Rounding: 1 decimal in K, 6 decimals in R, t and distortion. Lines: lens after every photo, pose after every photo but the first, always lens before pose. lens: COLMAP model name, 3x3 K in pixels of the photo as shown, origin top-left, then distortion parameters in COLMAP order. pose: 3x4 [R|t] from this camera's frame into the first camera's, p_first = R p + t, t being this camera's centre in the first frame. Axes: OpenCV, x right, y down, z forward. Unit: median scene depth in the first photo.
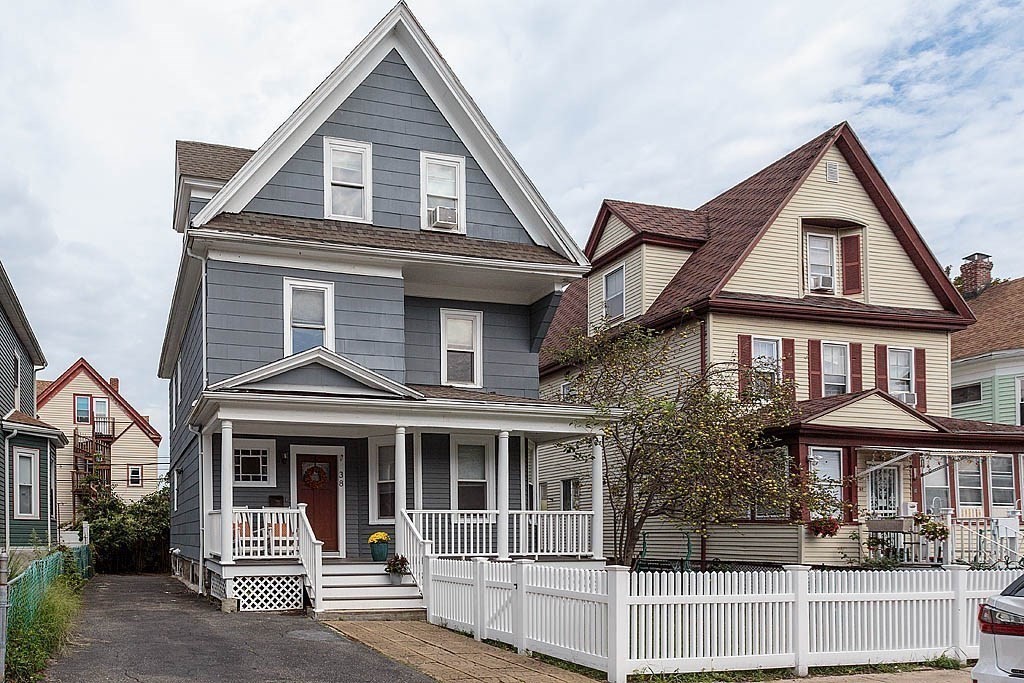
lens RADIAL K [[417.2, 0, 507.8], [0, 417.2, 370.9], [0, 0, 1]] dist [0.002066, -0.000391]
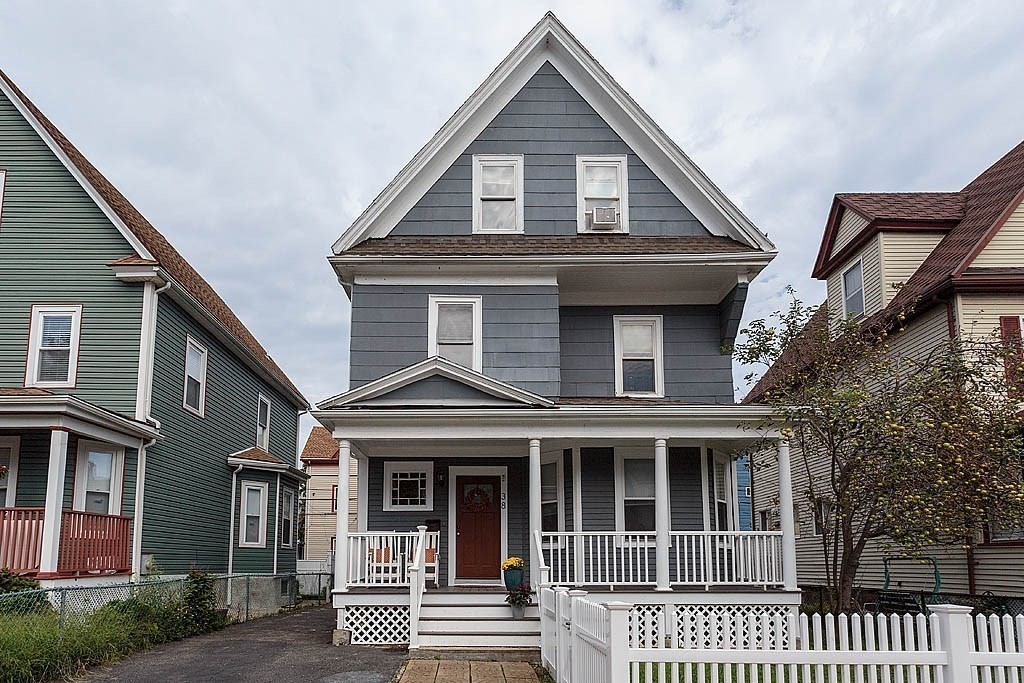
lens RADIAL K [[487.9, 0, 510.0], [0, 487.9, 341.8], [0, 0, 1]] dist [0.001531, 0.003099]
pose [[0.978114, -0.087177, -0.188925, -0.151764], [0.078572, 0.995521, -0.052582, -0.041890], [0.192663, 0.036587, 0.980583, -0.098769]]
